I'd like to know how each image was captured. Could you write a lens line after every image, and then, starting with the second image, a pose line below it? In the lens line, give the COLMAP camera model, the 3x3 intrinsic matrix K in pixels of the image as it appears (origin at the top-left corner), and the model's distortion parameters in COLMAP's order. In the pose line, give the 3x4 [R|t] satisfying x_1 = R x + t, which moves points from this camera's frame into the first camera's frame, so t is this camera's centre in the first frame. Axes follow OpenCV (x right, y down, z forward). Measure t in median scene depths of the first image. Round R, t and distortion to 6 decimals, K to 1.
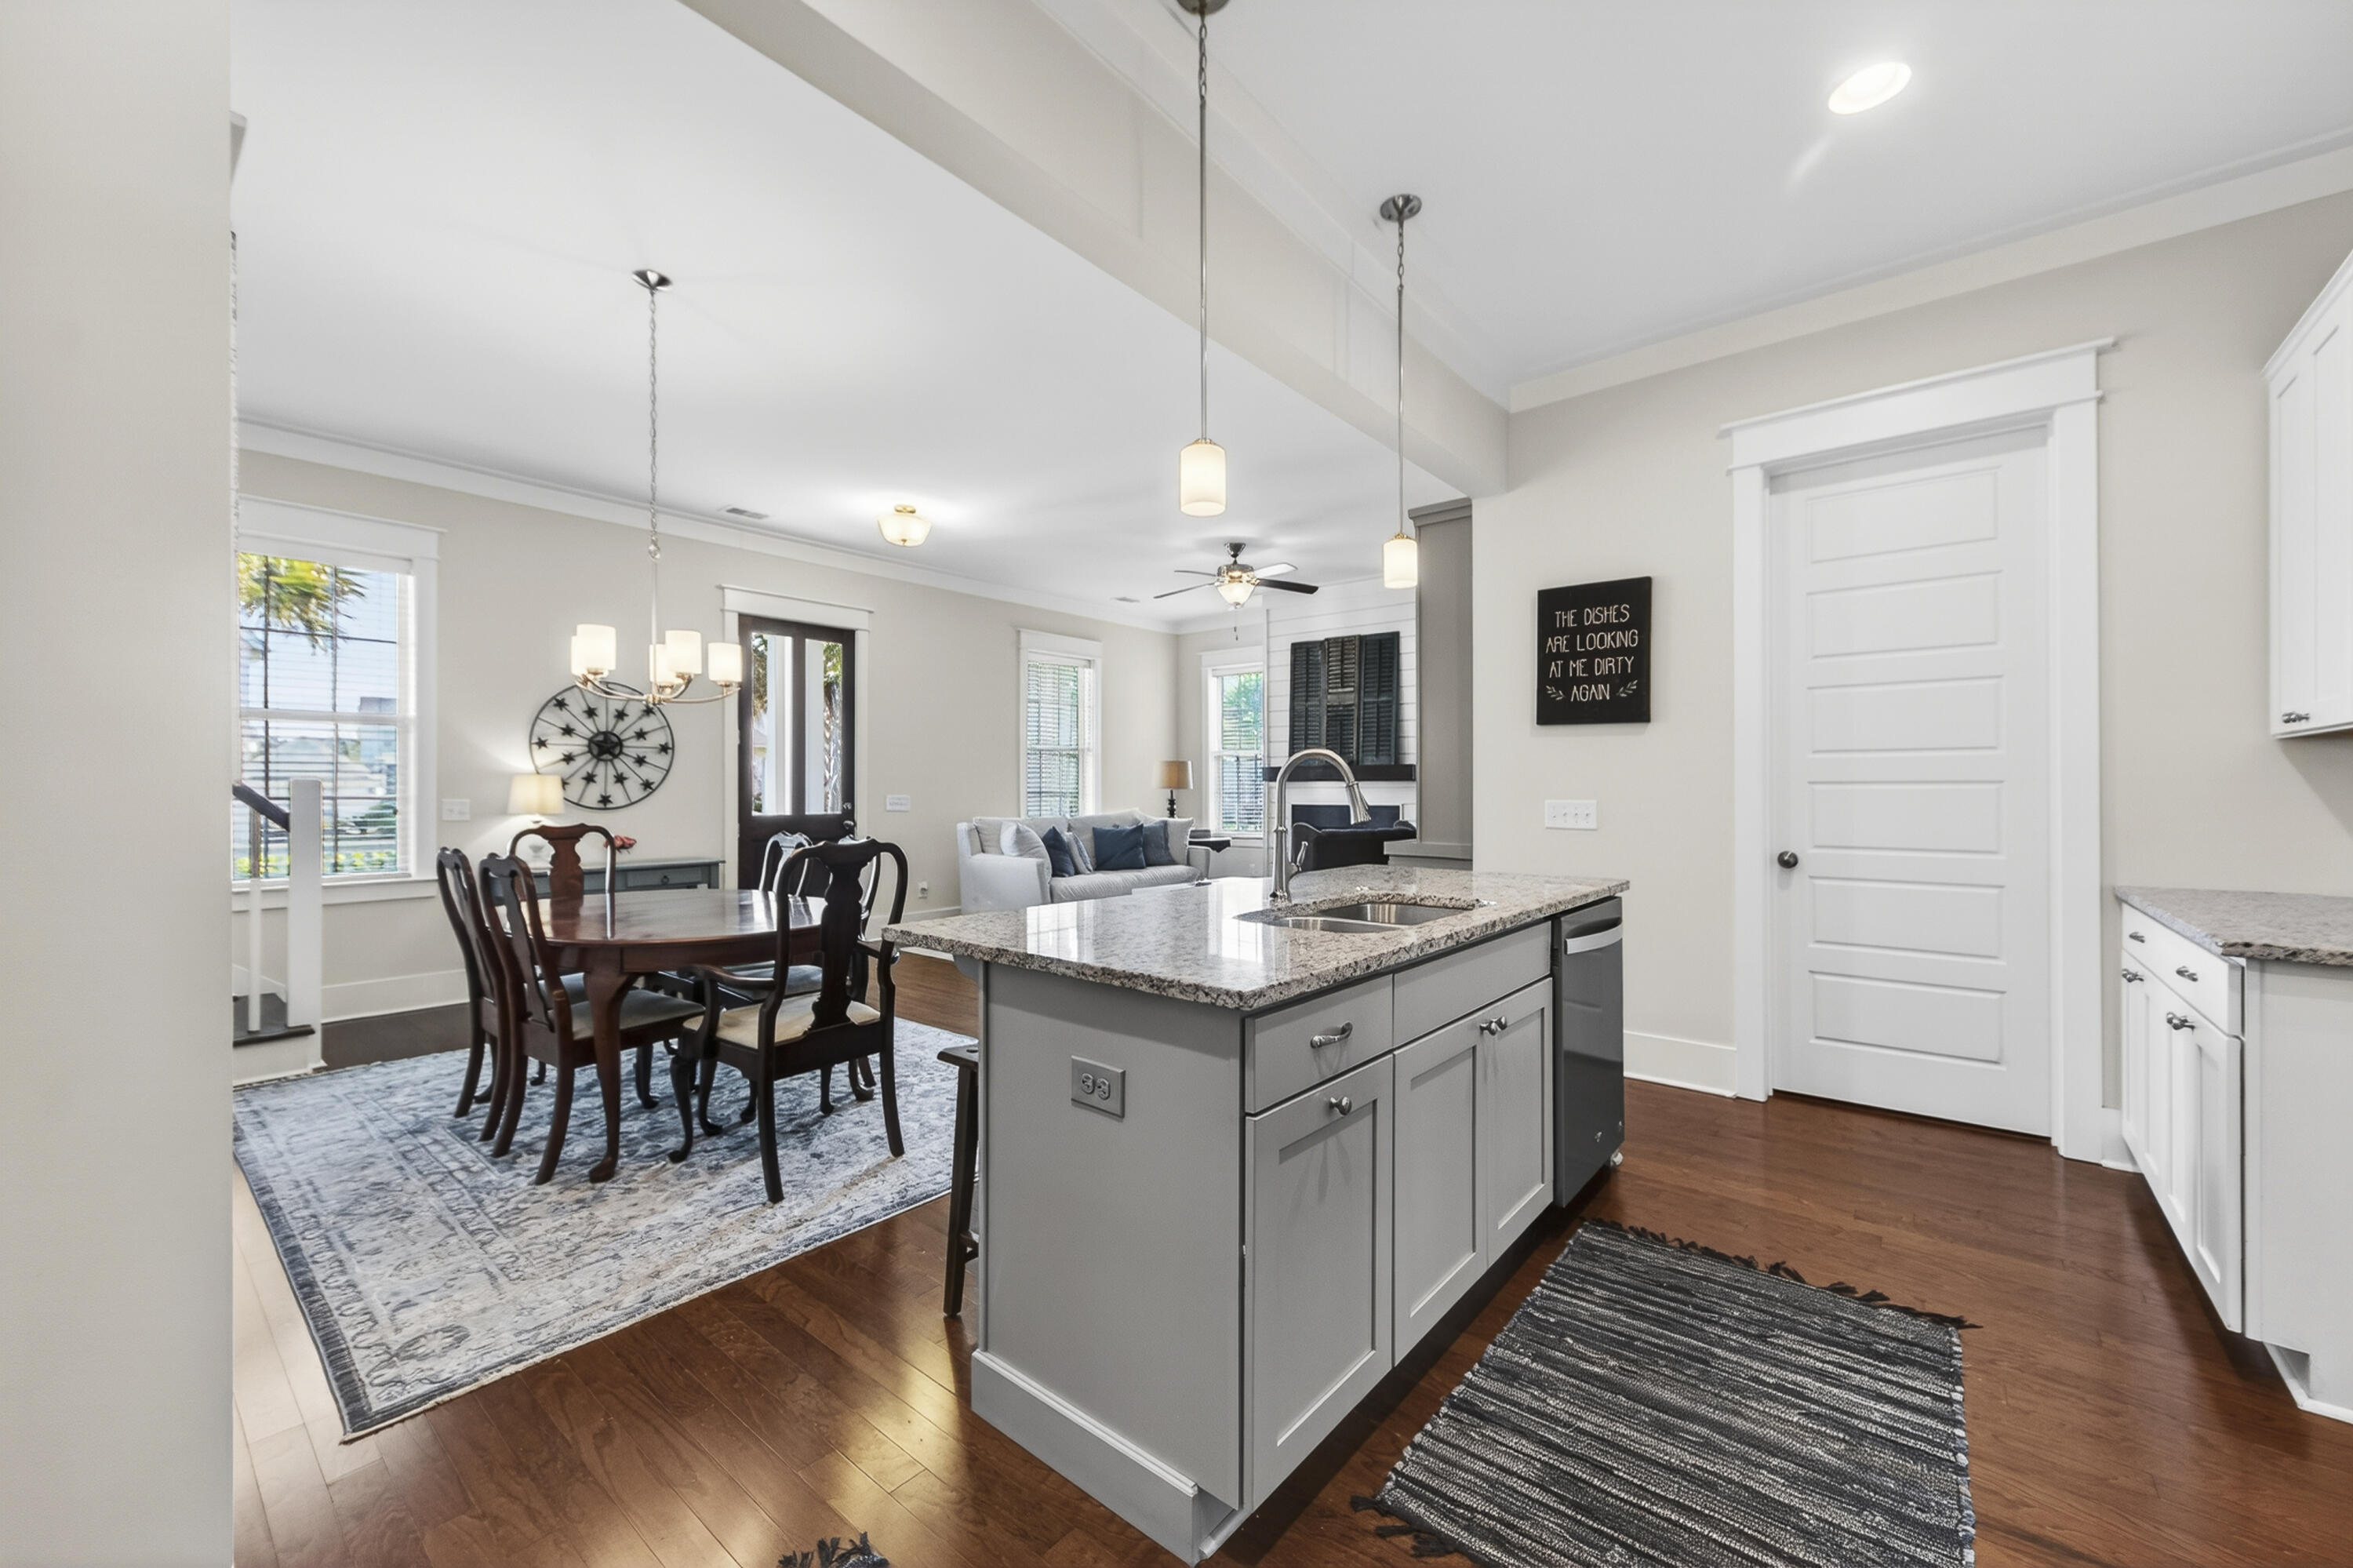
lens RADIAL K [[917.6, 0, 1176.8], [0, 917.6, 788.3], [0, 0, 1]] dist [0.003724, -0.000170]
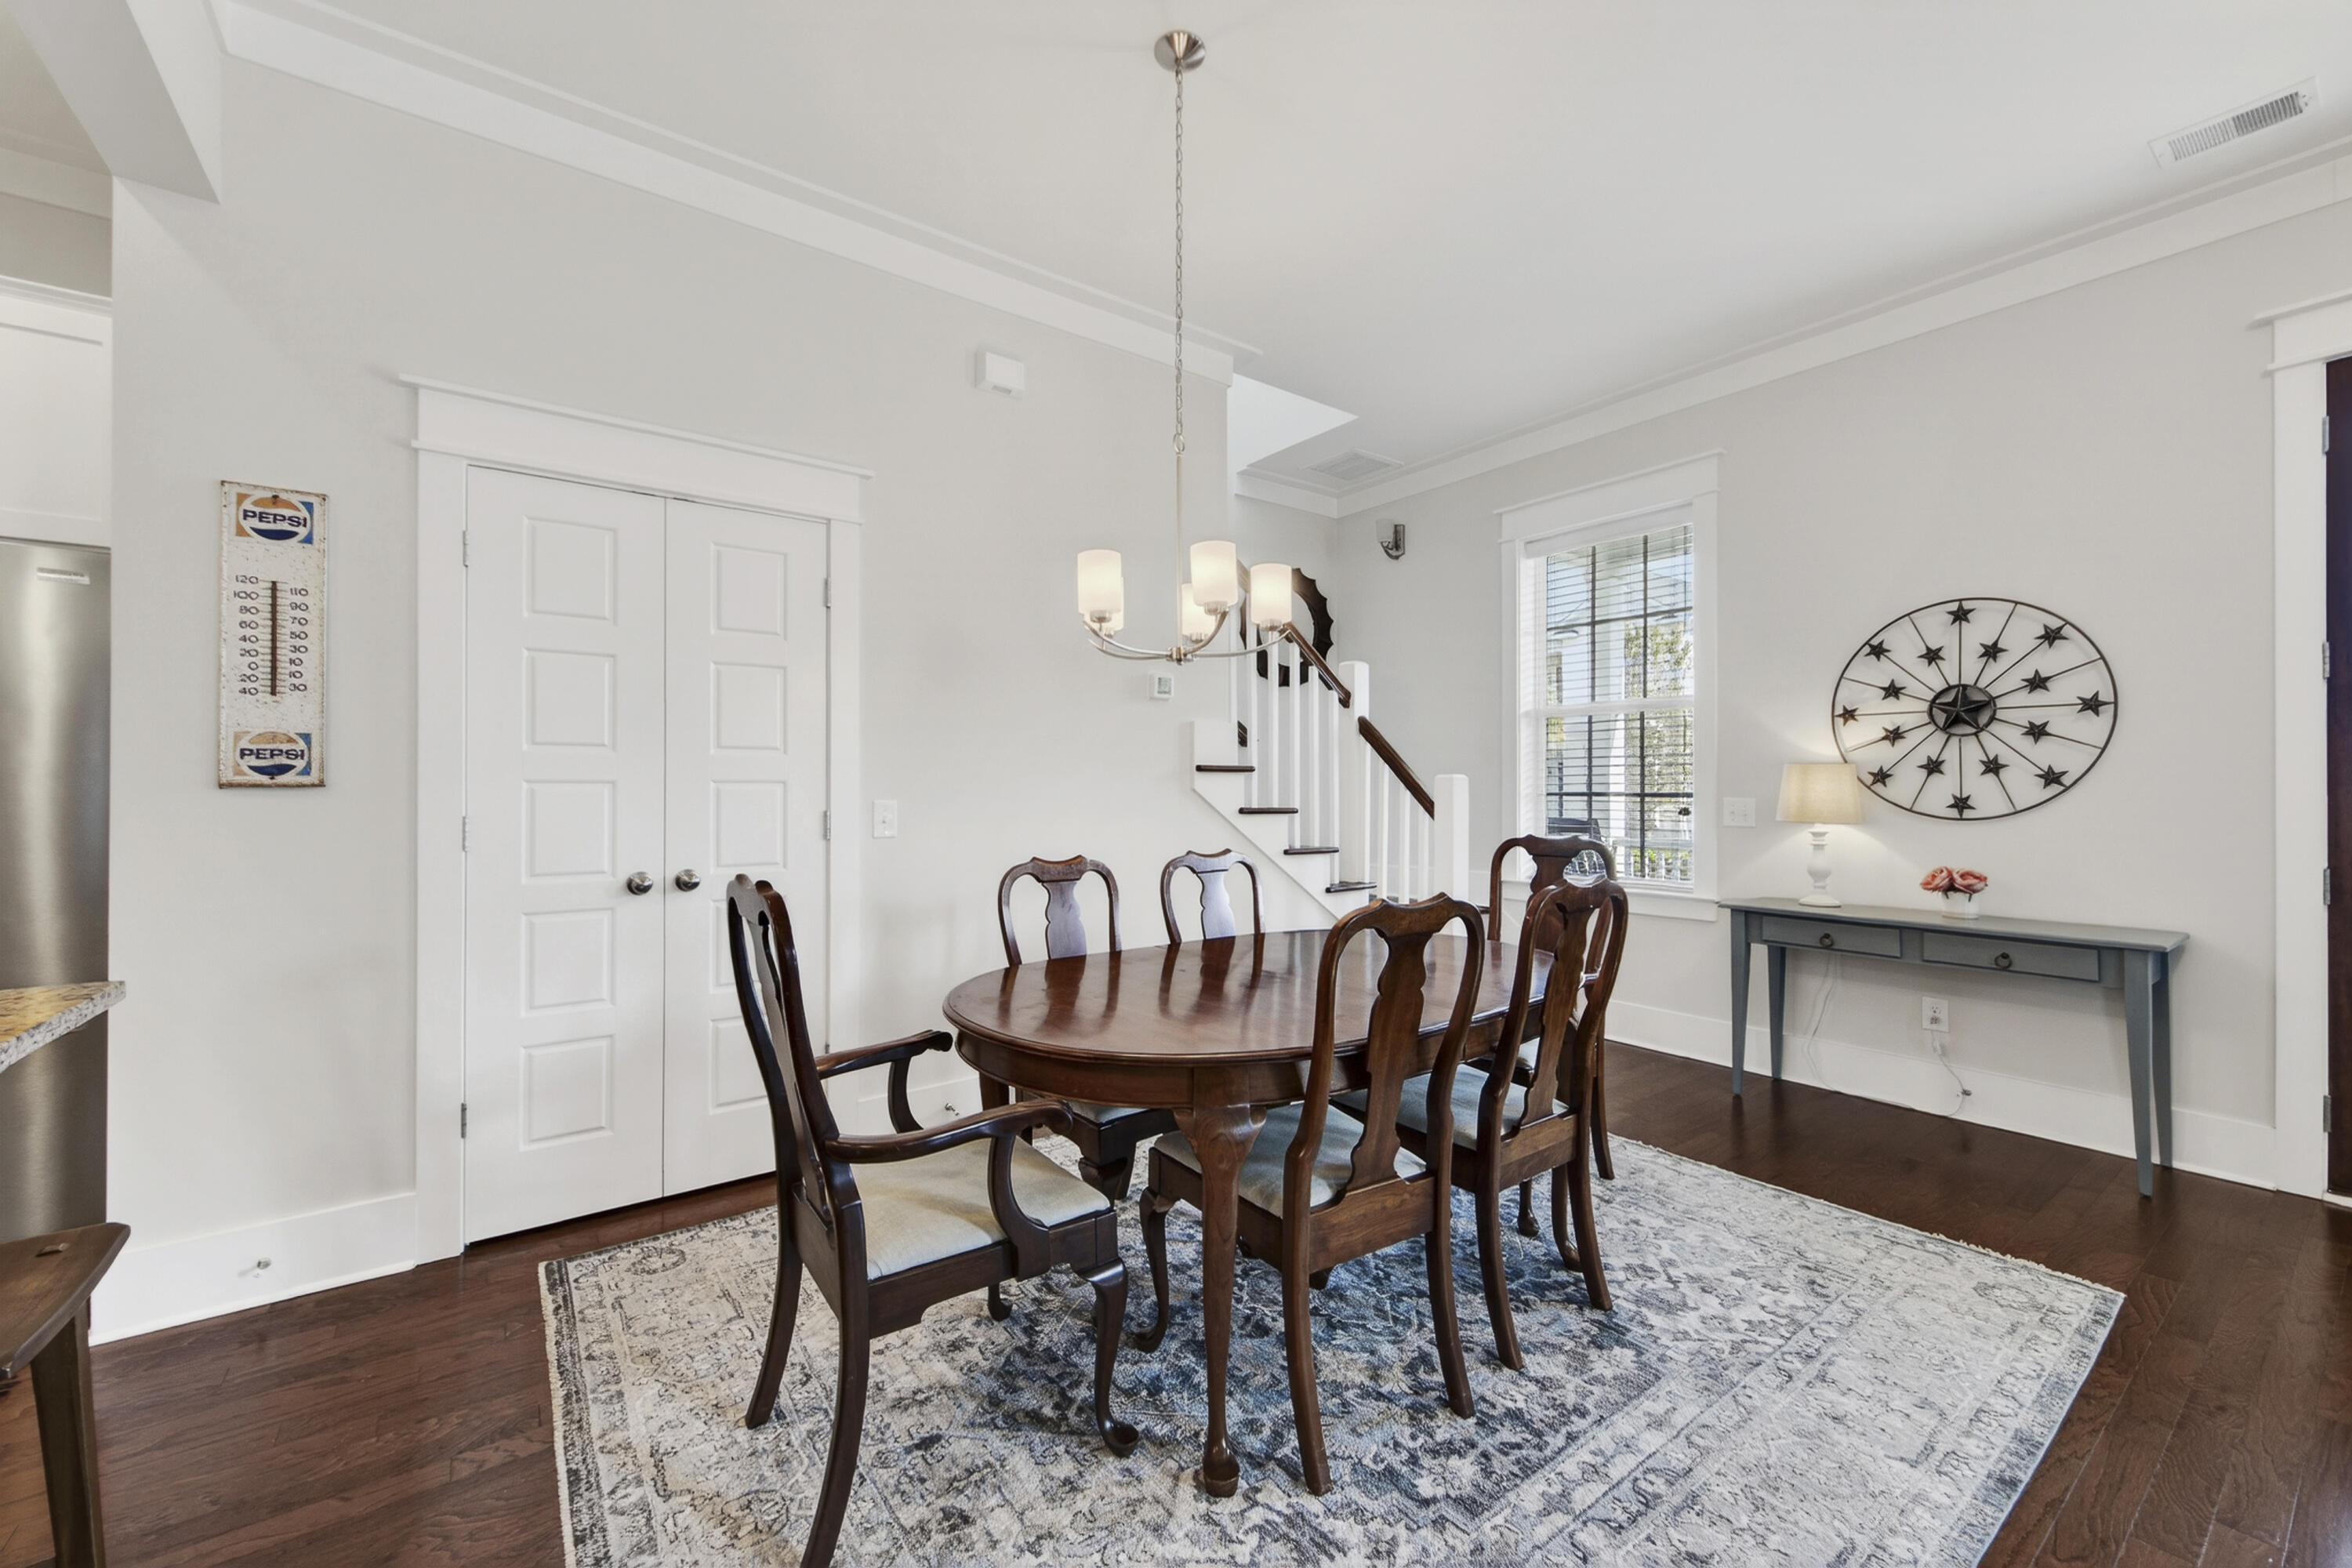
lens RADIAL K [[917.2, 0, 1167.5], [0, 917.2, 786.1], [0, 0, 1]] dist [0.003724, -0.000170]
pose [[-0.236266, 0.000211, -0.971688, 0.058105], [0.000798, 1.000000, 0.000023, 0.001273], [0.971688, -0.000770, -0.236266, 0.655099]]
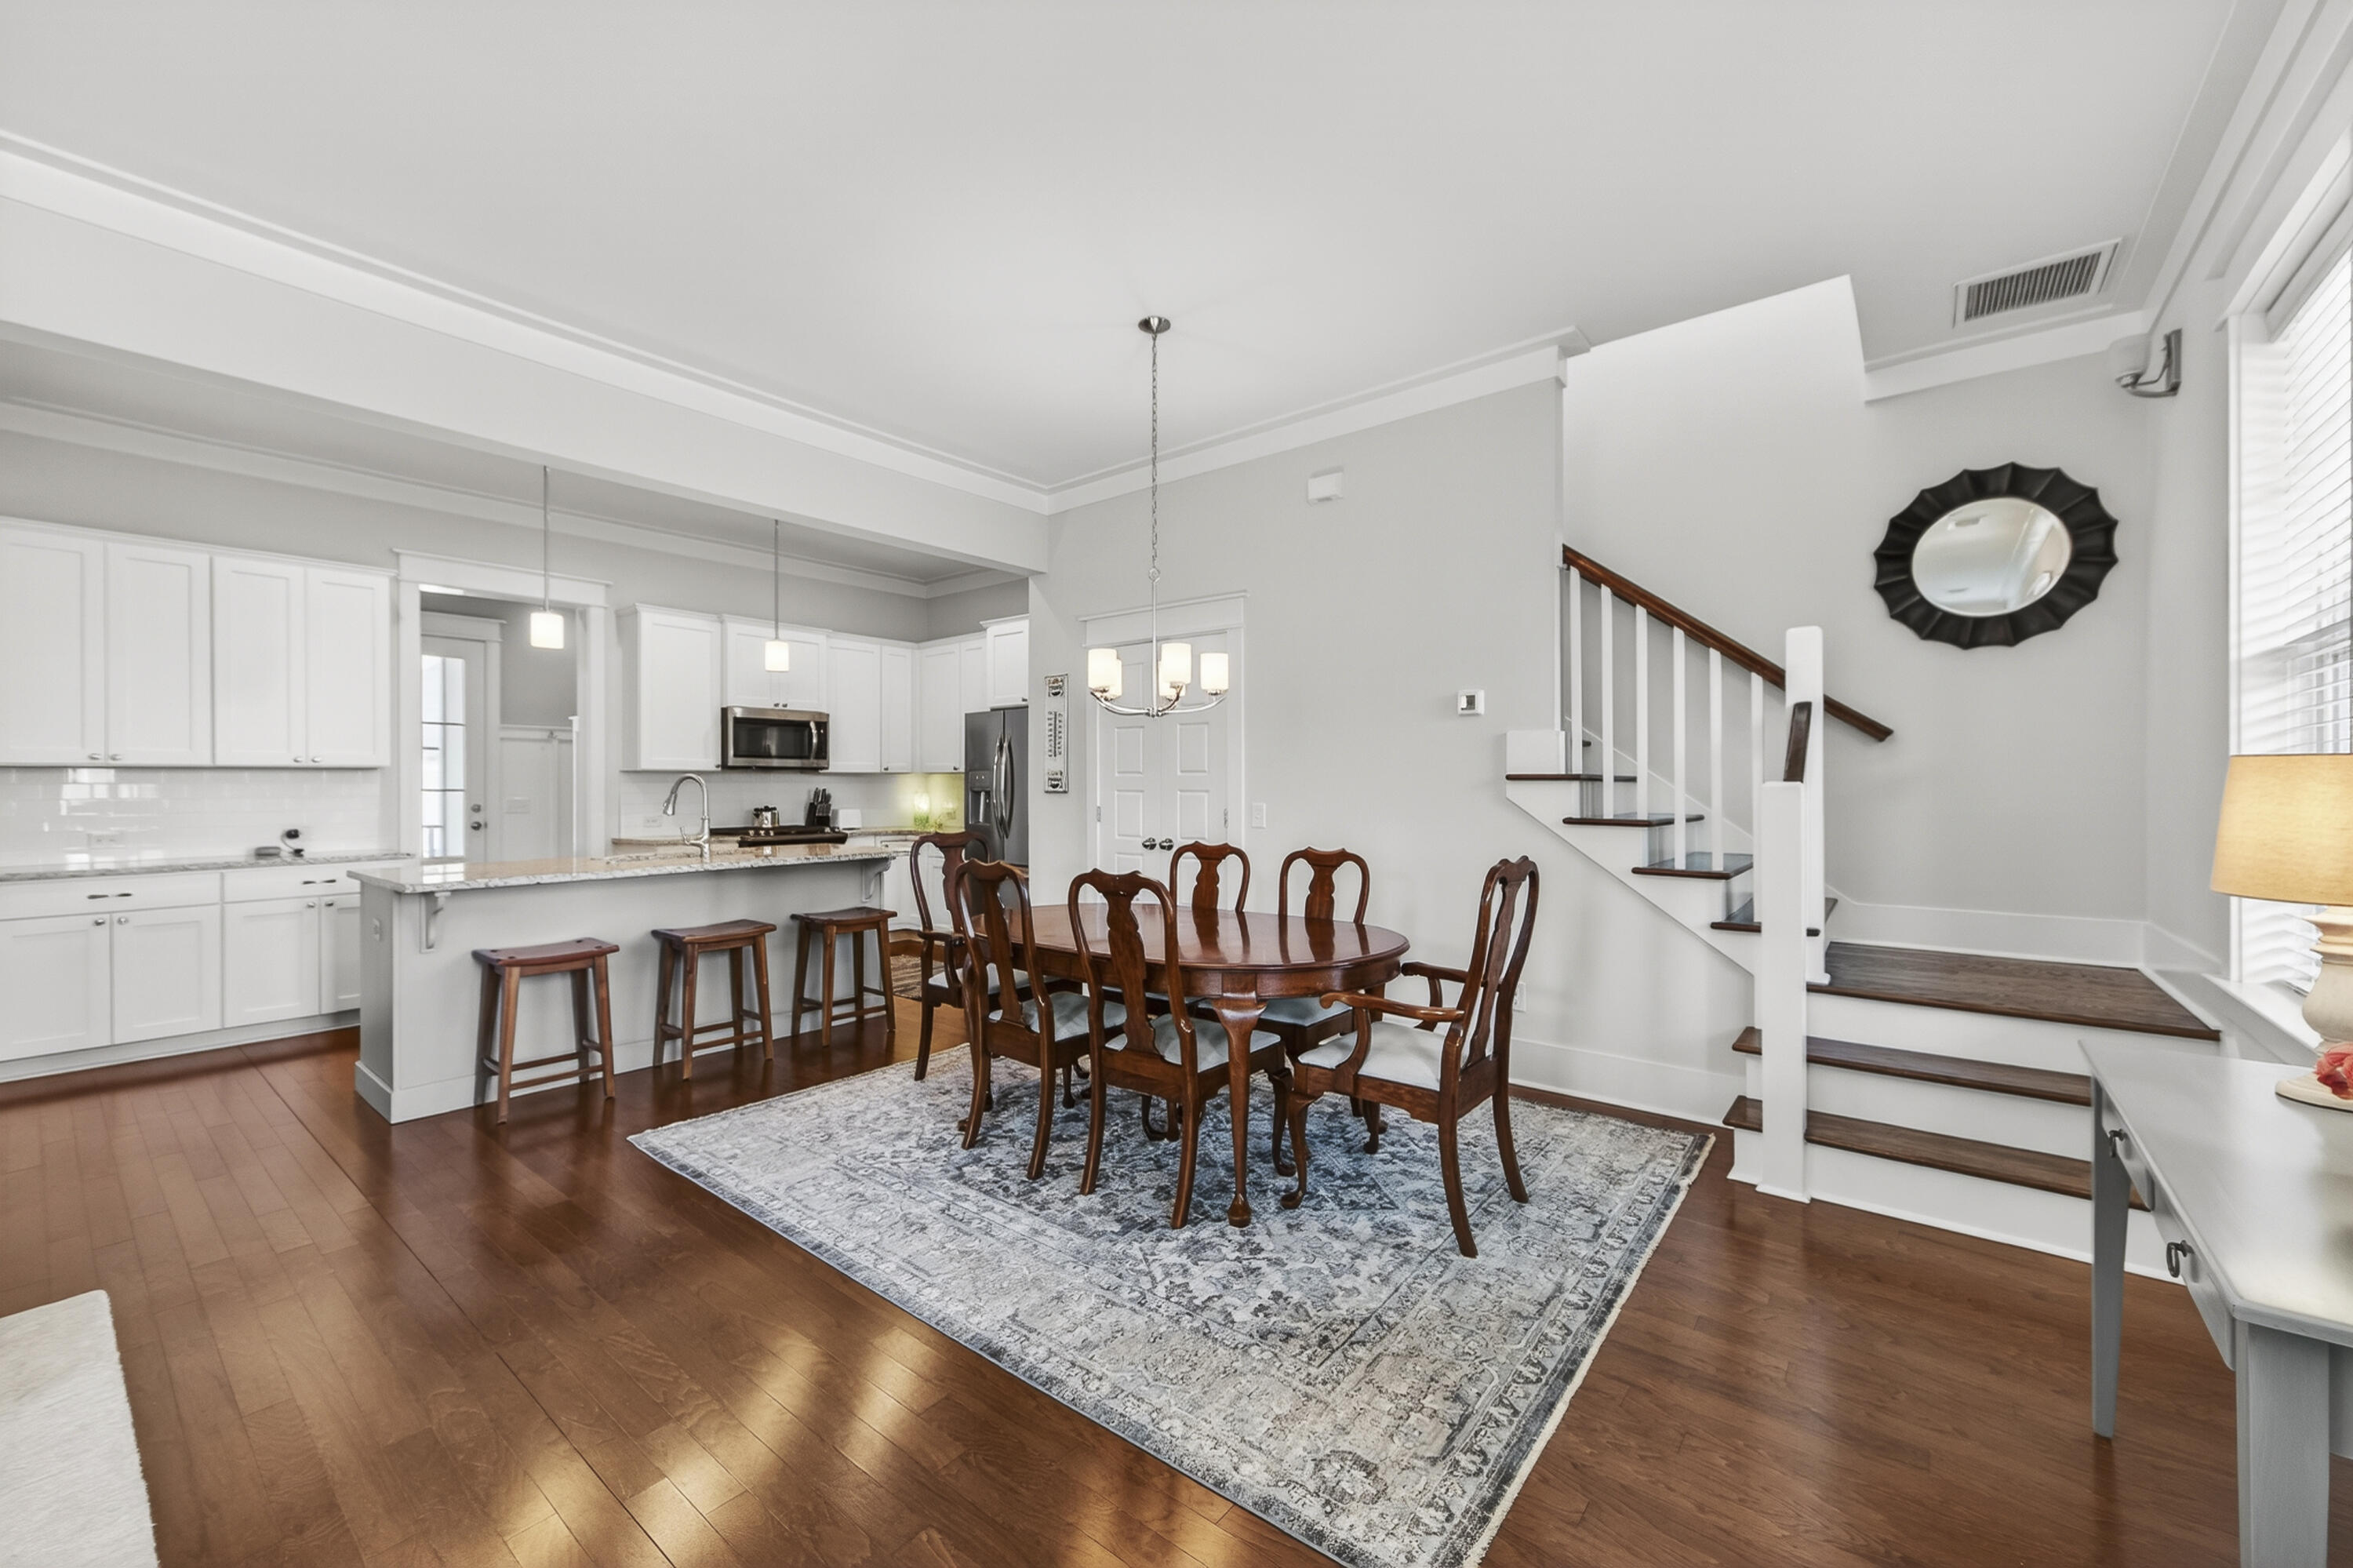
lens RADIAL K [[917.6, 0, 1181.5], [0, 917.6, 790.7], [0, 0, 1]] dist [0.003724, -0.000170]
pose [[-0.999571, -0.004962, -0.028879, -0.324080], [-0.004847, 0.999980, -0.004065, 0.002306], [0.028899, -0.003923, -0.999575, 1.173387]]
